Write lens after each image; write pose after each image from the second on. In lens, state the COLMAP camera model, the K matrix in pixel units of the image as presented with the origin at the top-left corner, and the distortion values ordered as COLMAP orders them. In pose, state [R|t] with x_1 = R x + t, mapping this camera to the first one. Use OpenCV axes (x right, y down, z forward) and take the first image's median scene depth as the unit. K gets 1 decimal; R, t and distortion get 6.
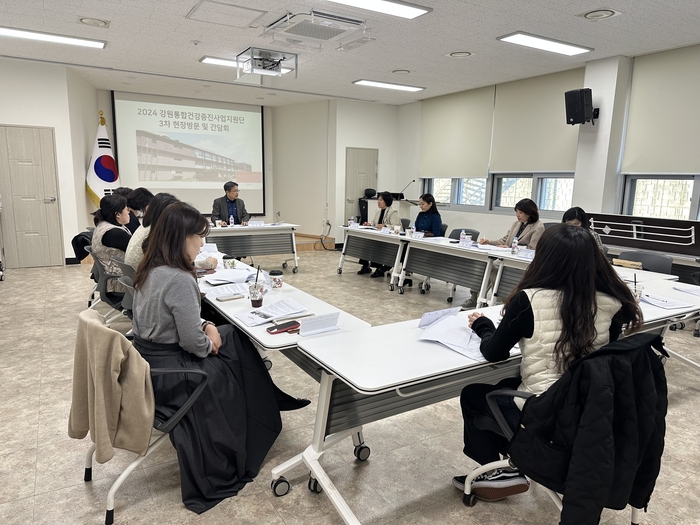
lens RADIAL K [[483.4, 0, 353.8], [0, 483.4, 264.2], [0, 0, 1]] dist [0.173129, -0.245144]
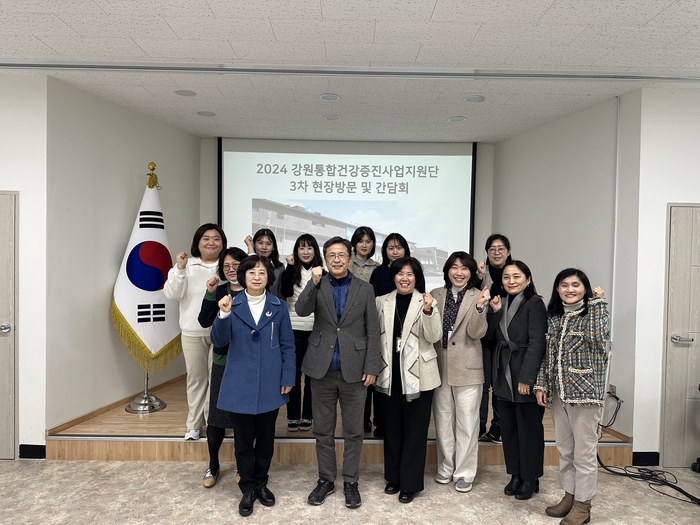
lens RADIAL K [[483.4, 0, 353.8], [0, 483.4, 264.2], [0, 0, 1]] dist [0.173129, -0.245144]
pose [[0.863054, 0.007277, -0.505059, -0.032683], [-0.088127, 0.986730, -0.136375, -0.119882], [0.497365, 0.162209, 0.852242, 0.560017]]
